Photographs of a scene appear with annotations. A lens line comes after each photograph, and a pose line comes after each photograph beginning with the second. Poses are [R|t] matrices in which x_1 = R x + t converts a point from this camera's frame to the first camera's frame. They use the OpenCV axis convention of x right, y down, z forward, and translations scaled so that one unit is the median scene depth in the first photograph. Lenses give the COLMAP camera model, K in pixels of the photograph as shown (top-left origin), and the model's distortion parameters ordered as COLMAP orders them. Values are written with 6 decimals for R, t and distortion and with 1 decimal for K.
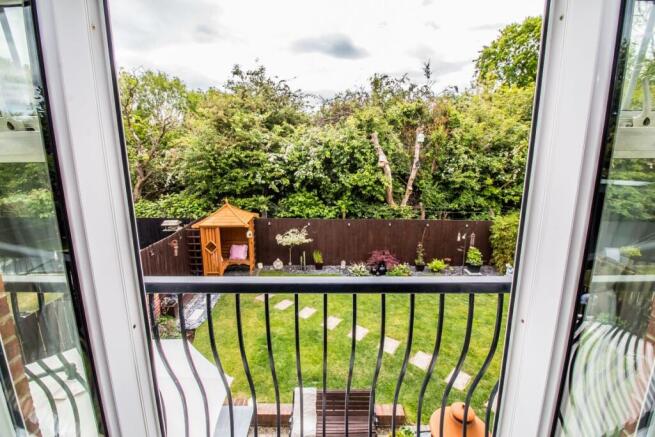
lens RADIAL K [[302.3, 0, 321.6], [0, 302.3, 209.1], [0, 0, 1]] dist [0.012666, -0.024801]
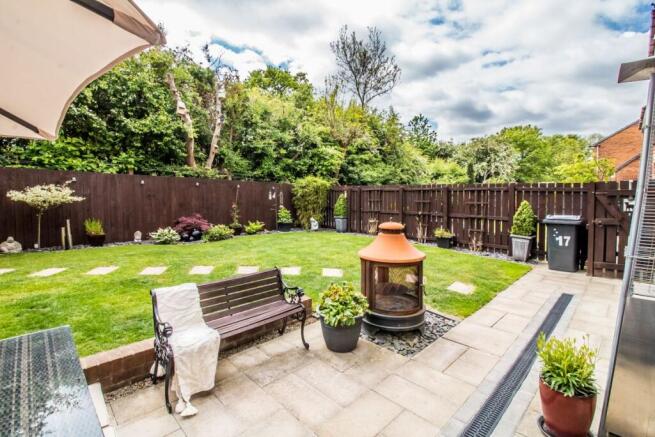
lens RADIAL K [[302.3, 0, 321.6], [0, 302.3, 209.1], [0, 0, 1]] dist [0.012666, -0.024801]
pose [[0.716232, -0.029902, 0.697221, -0.113261], [0.143661, 0.984001, -0.105377, 0.255073], [-0.682915, 0.175637, 0.709069, 0.184811]]
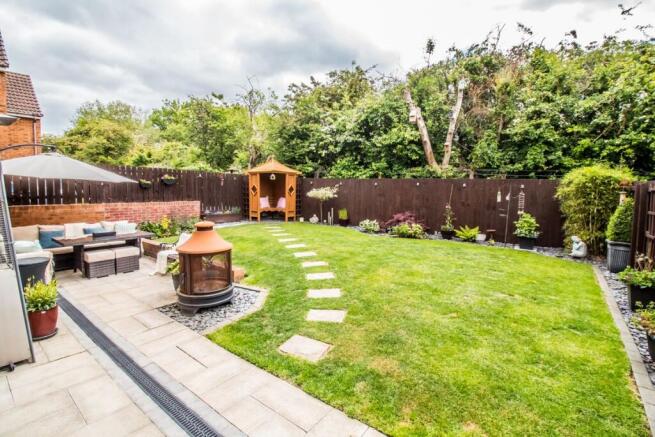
lens RADIAL K [[302.3, 0, 321.6], [0, 302.3, 209.1], [0, 0, 1]] dist [0.012666, -0.024801]
pose [[0.791004, 0.046435, -0.610046, 0.546620], [-0.137836, 0.985007, -0.103747, 0.253410], [0.596082, 0.166150, 0.785544, 0.143568]]
